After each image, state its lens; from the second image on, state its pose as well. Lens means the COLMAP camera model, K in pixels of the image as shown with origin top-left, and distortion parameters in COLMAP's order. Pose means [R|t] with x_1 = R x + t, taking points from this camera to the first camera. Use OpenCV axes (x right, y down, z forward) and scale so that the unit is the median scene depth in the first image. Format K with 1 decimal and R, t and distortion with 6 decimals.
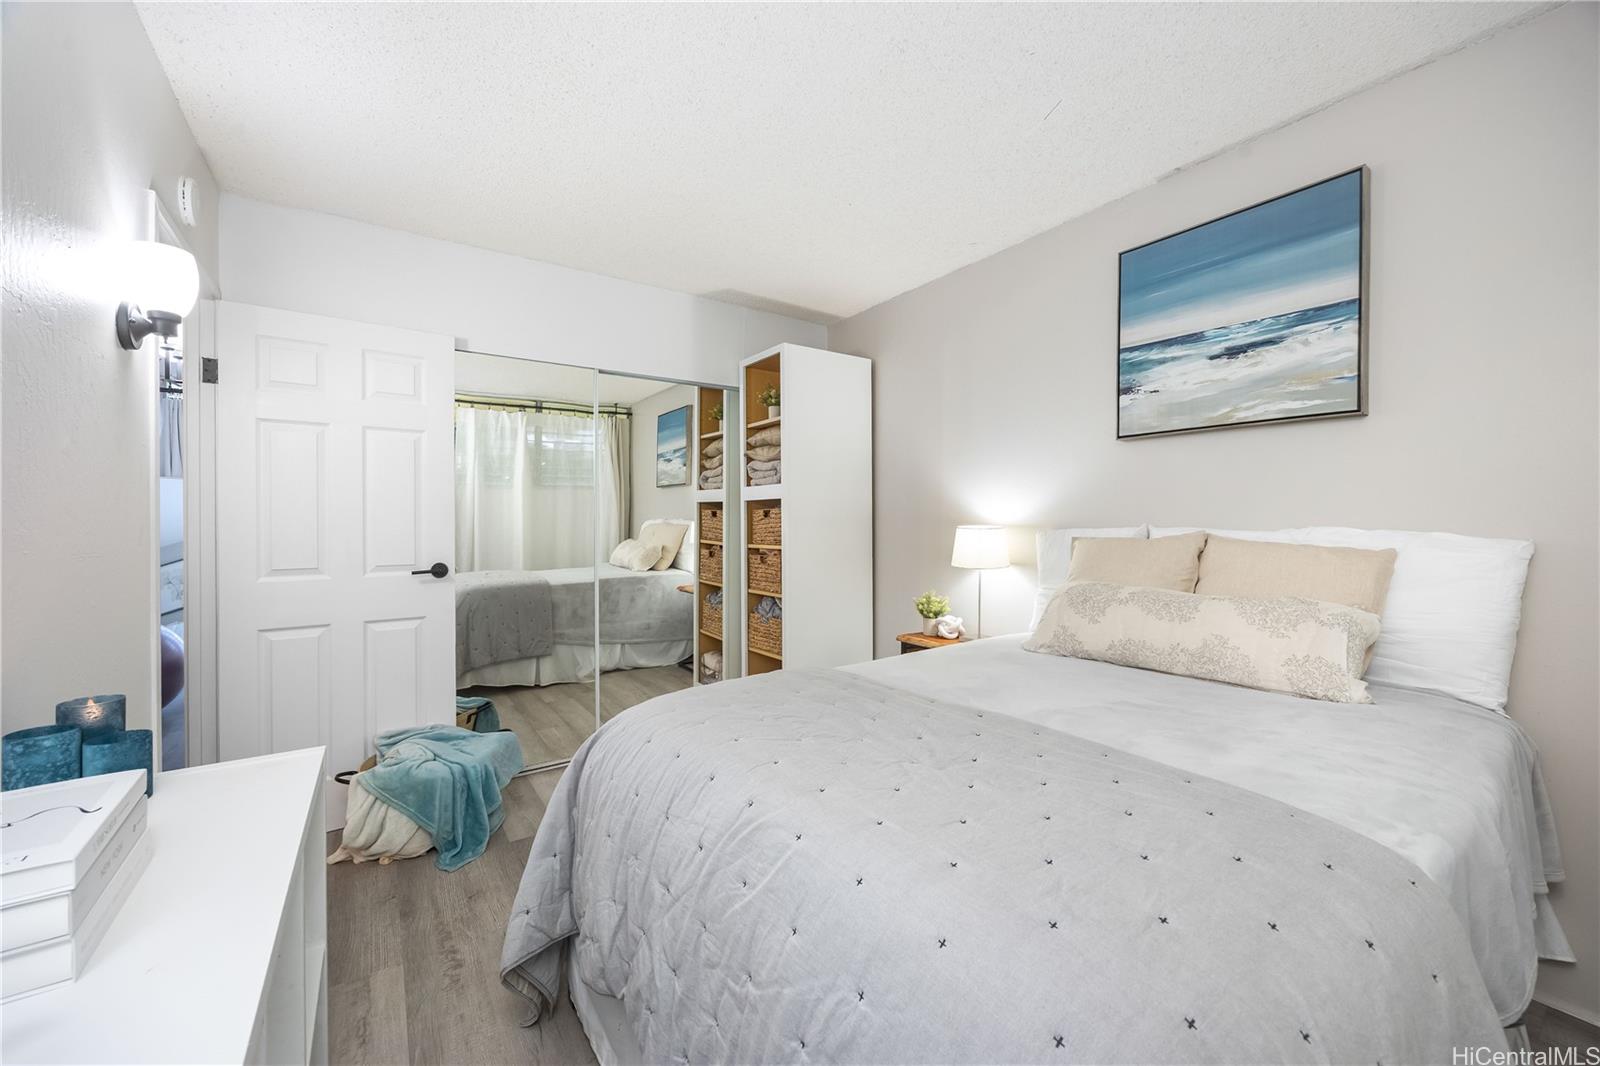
lens RADIAL K [[621.5, 0, 765.3], [0, 621.5, 511.0], [0, 0, 1]] dist [-0.001161, 0.000156]
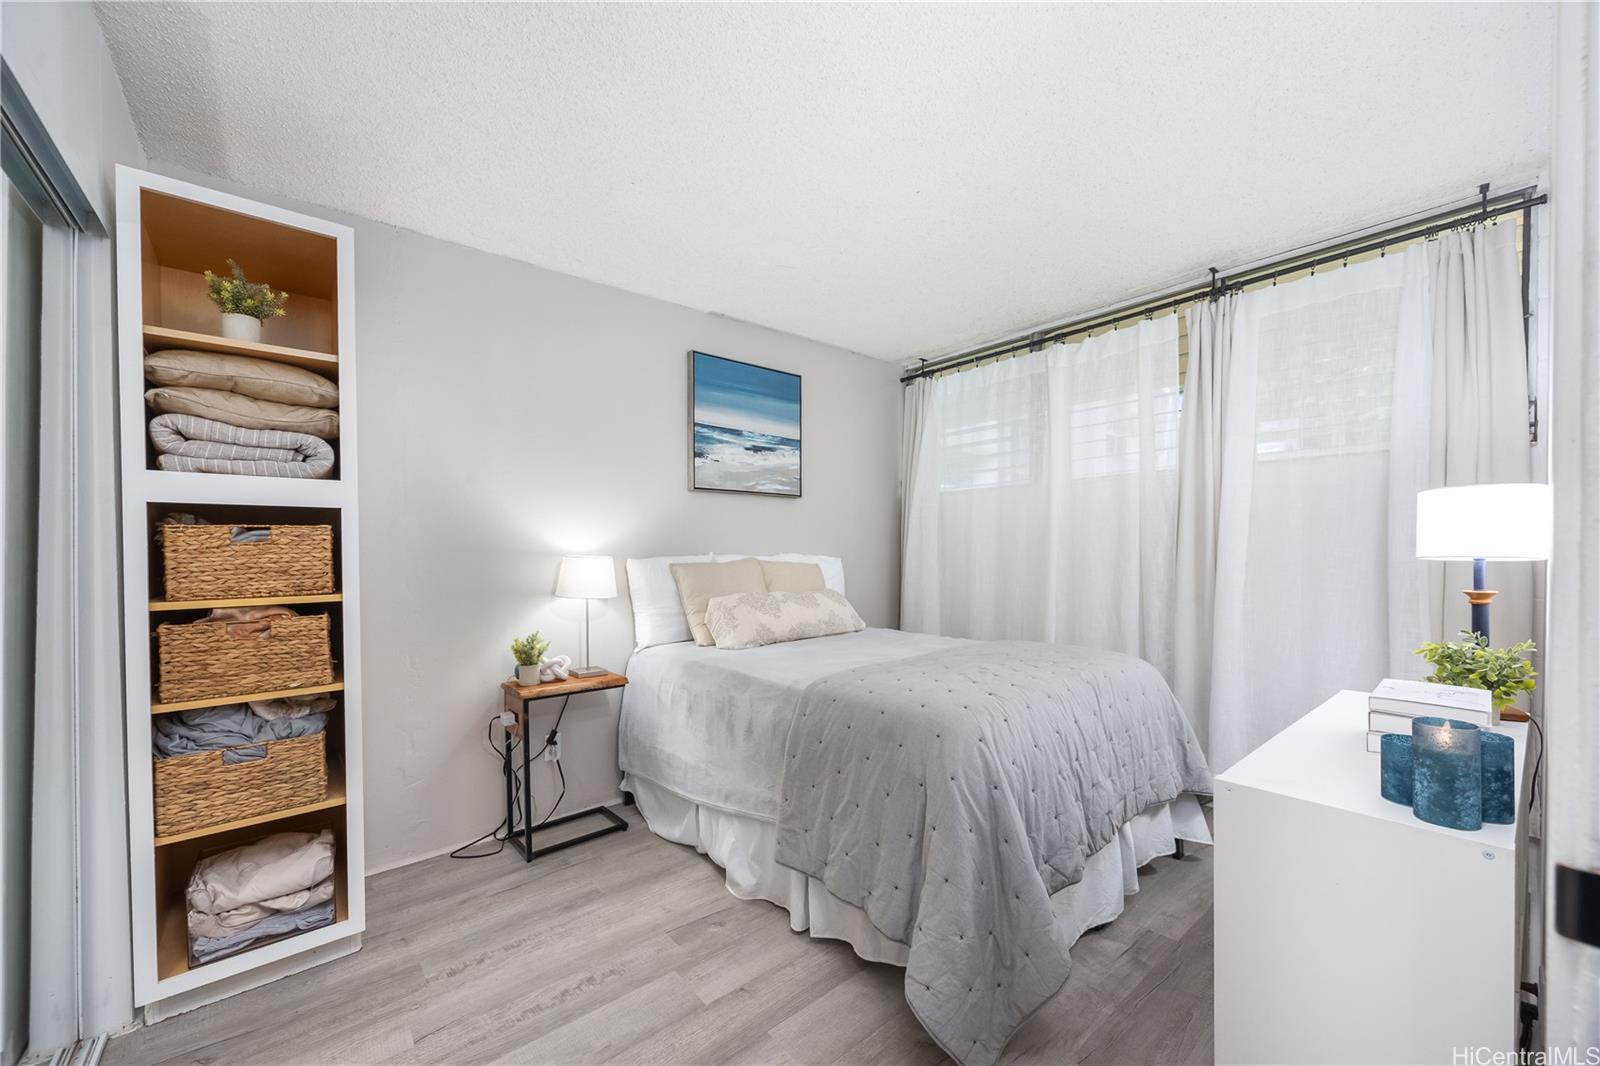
lens RADIAL K [[618.4, 0, 827.3], [0, 618.4, 537.6], [0, 0, 1]] dist [-0.004641, -0.000052]
pose [[-0.137708, 0.031840, 0.989961, -0.800549], [-0.004765, 0.999450, -0.032808, 0.030827], [-0.990461, -0.009235, -0.137481, 0.915160]]
